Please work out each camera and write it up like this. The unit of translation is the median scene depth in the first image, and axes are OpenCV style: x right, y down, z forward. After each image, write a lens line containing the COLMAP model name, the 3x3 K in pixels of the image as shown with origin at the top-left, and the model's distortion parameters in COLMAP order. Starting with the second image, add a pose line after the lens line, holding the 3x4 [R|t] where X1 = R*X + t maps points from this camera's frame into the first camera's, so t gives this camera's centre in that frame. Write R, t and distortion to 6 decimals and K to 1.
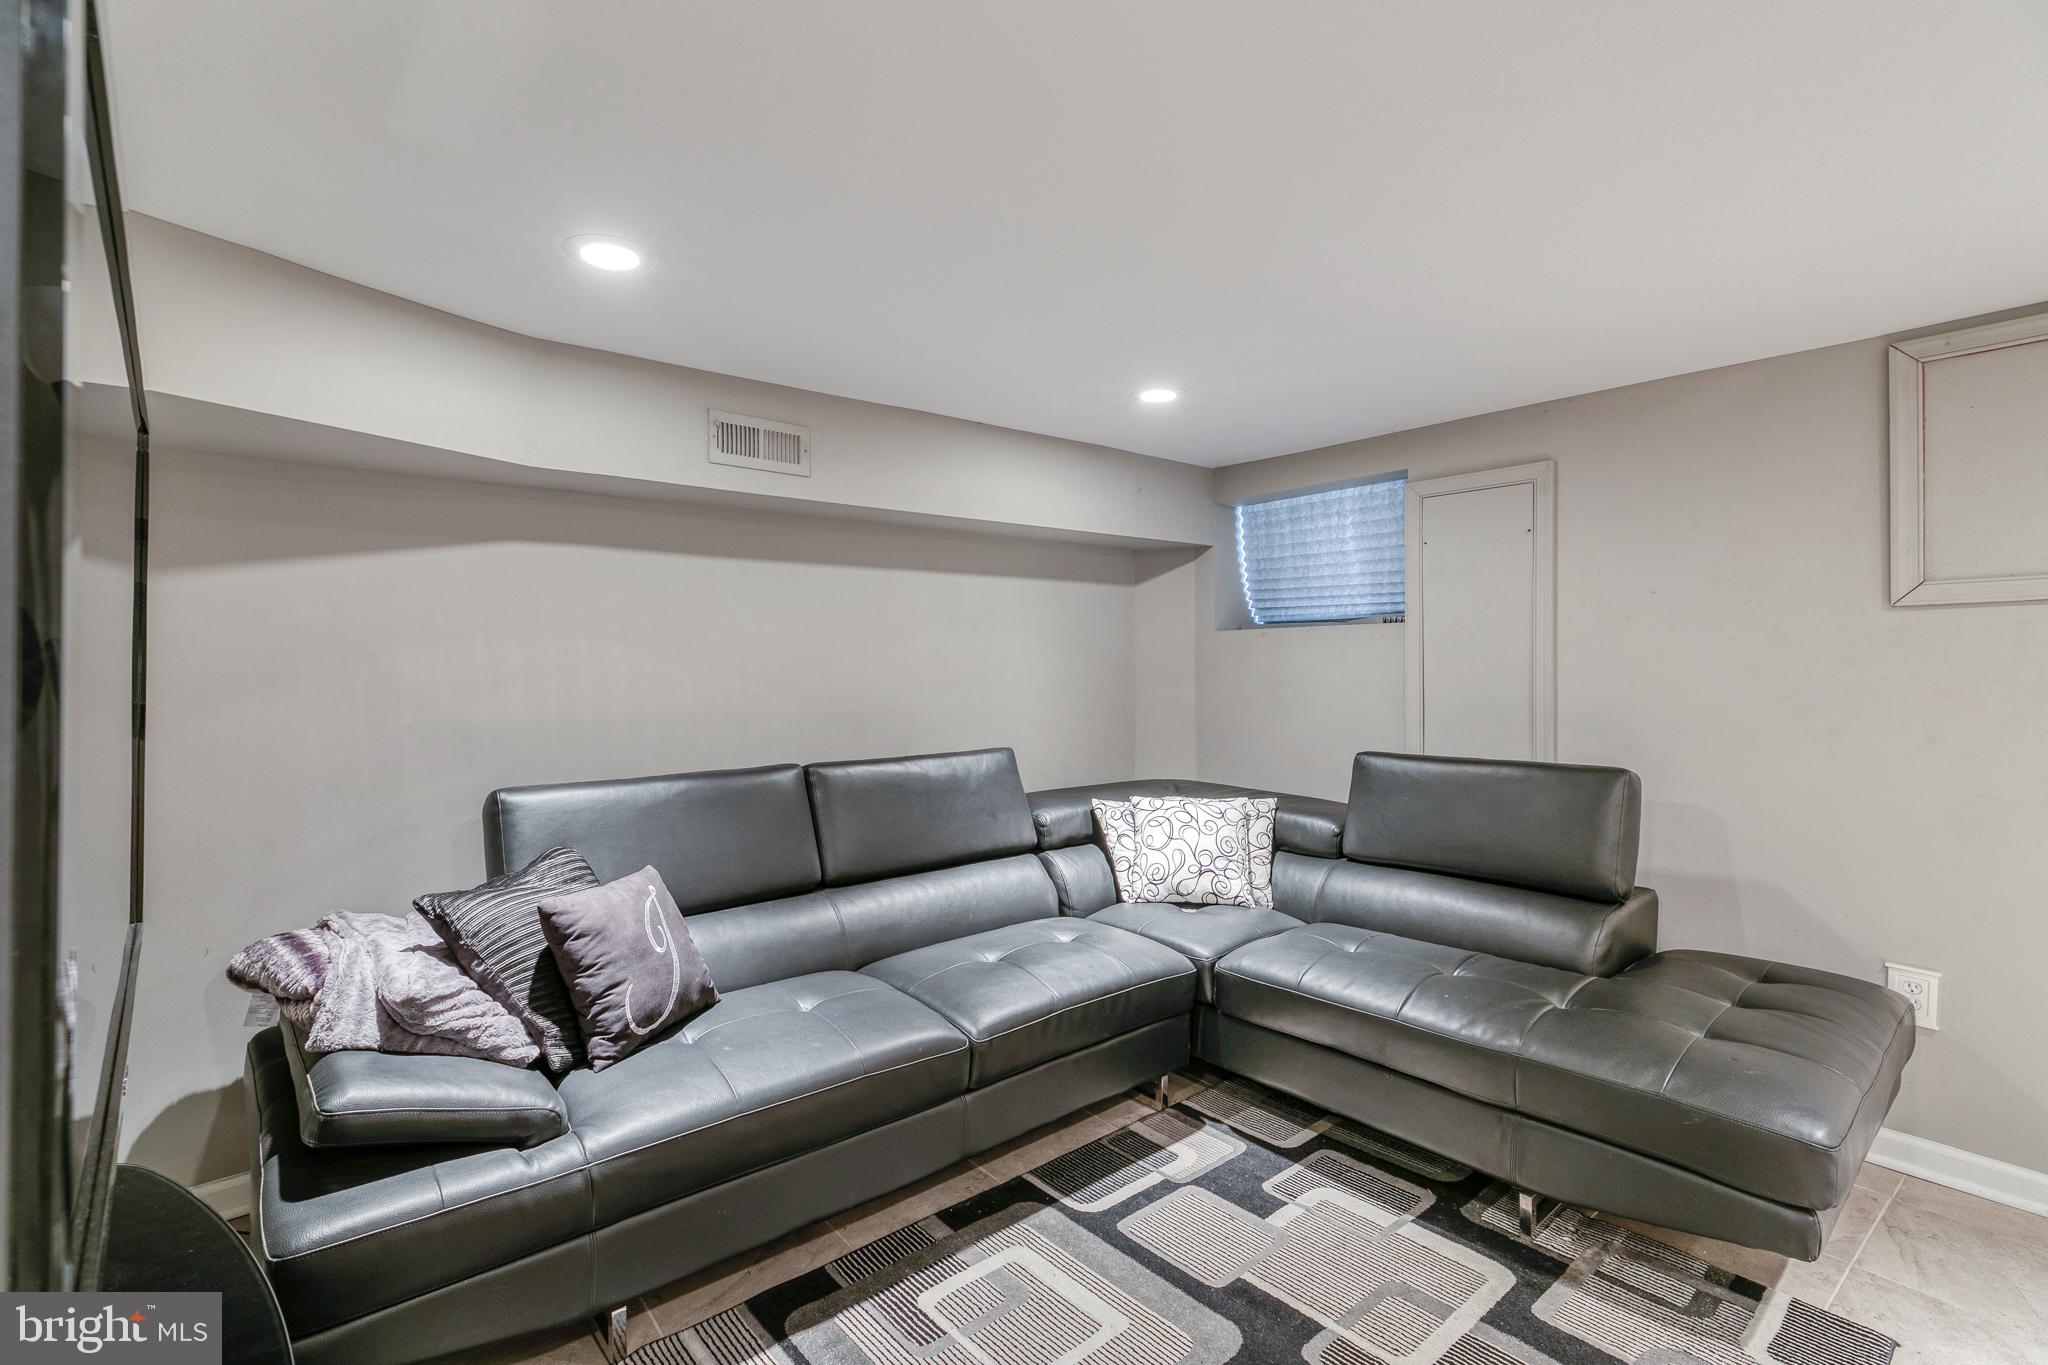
lens RADIAL K [[929.4, 0, 1020.3], [0, 929.4, 669.5], [0, 0, 1]] dist [0.001053, 0.000135]
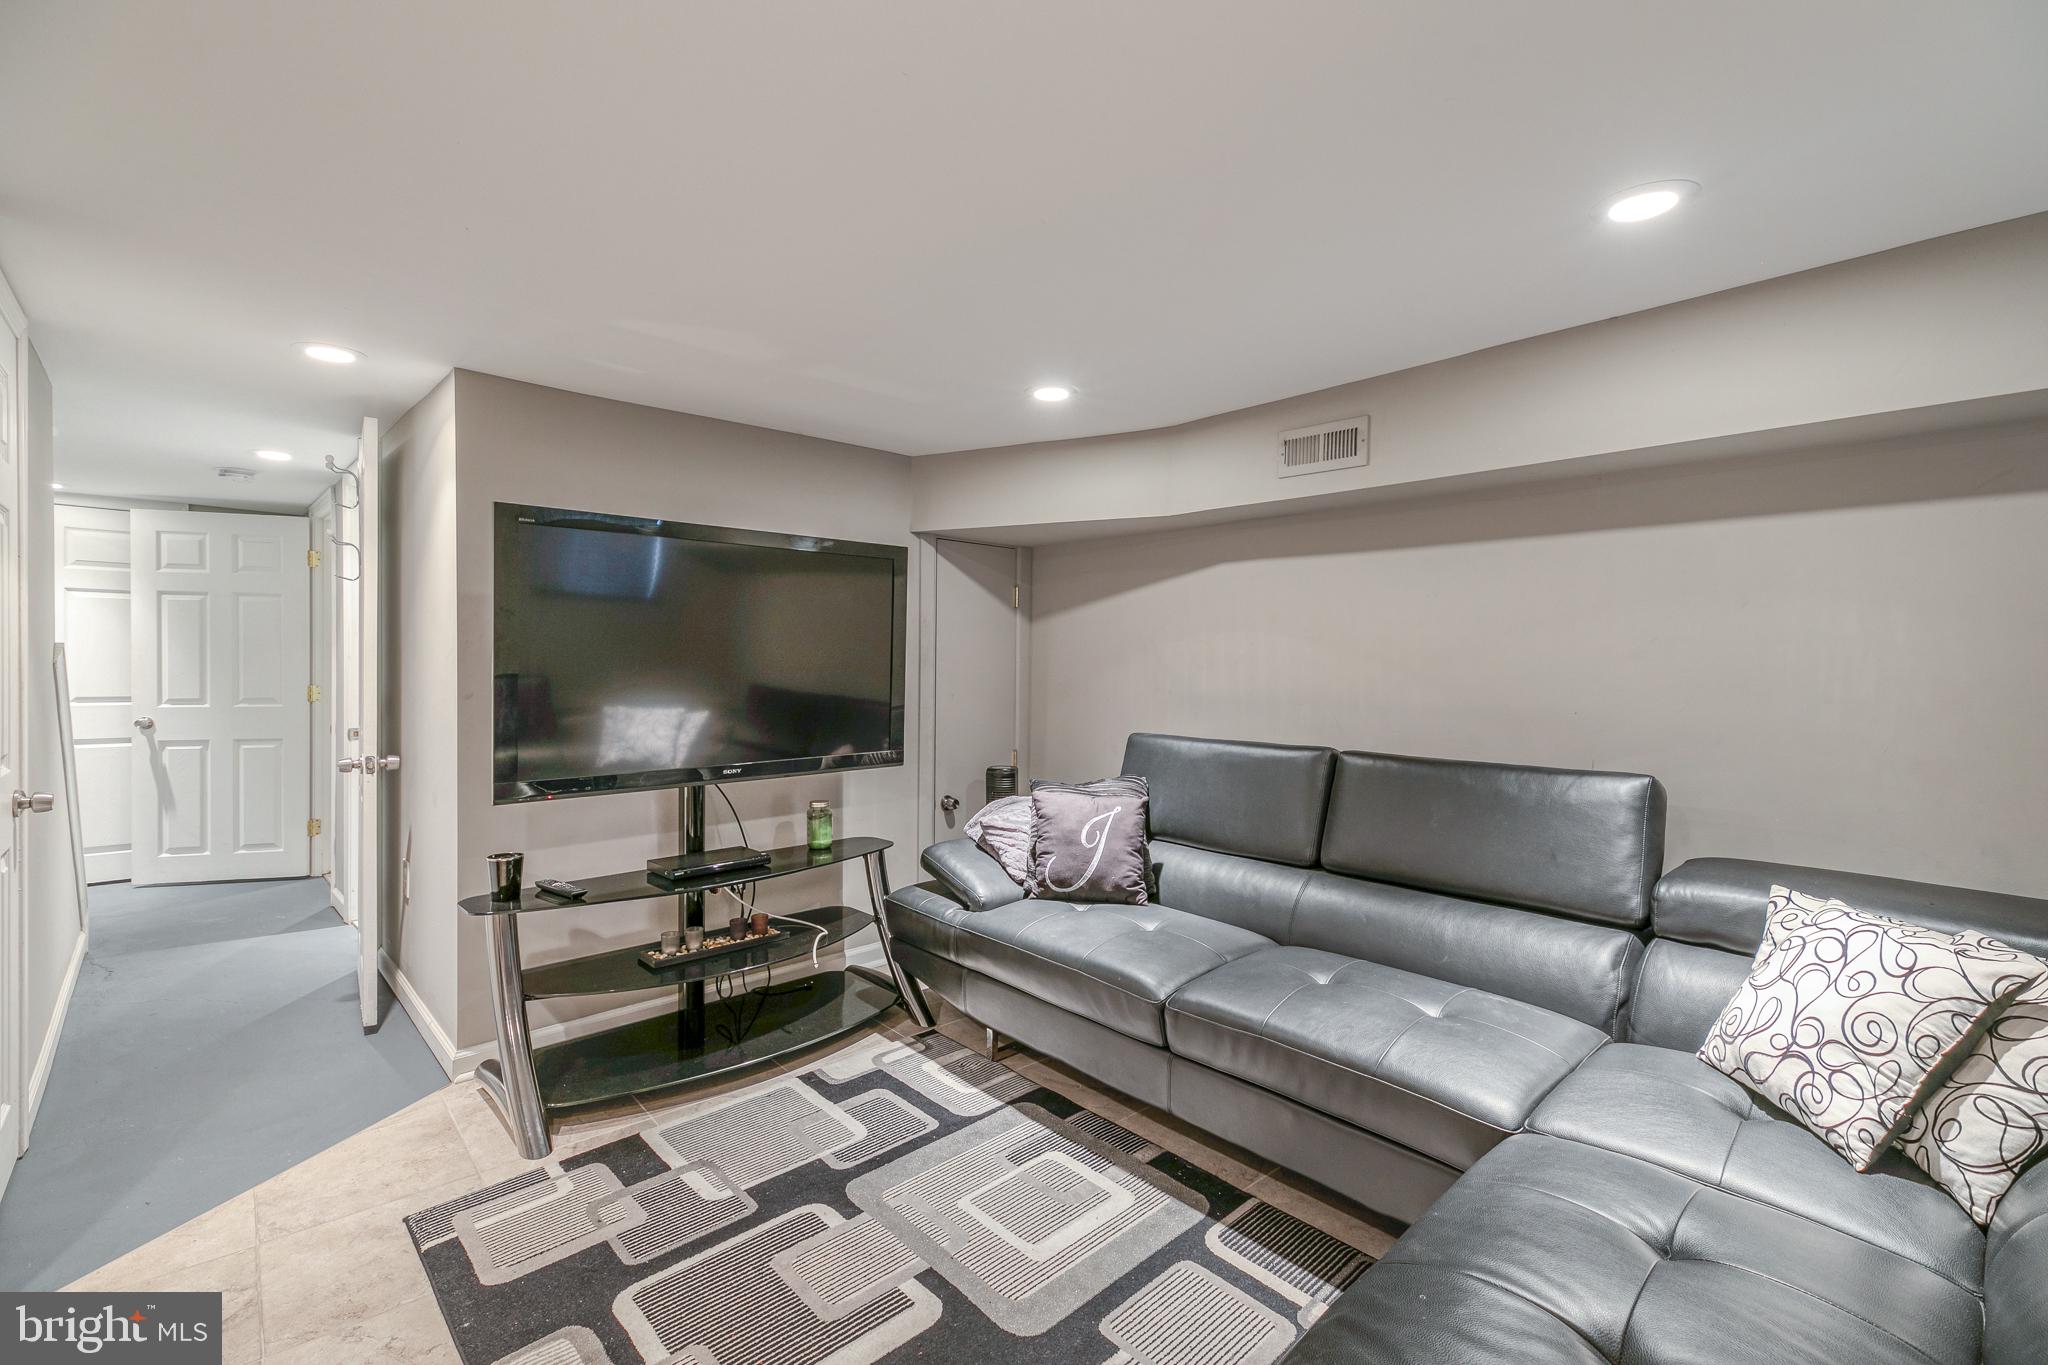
lens RADIAL K [[925.4, 0, 1028.1], [0, 925.4, 651.6], [0, 0, 1]] dist [0.003066, 0.000311]
pose [[0.038782, 0.003357, -0.999242, 0.973240], [-0.007771, 0.999965, 0.003058, -0.008238], [0.999217, 0.007647, 0.038807, 0.768176]]
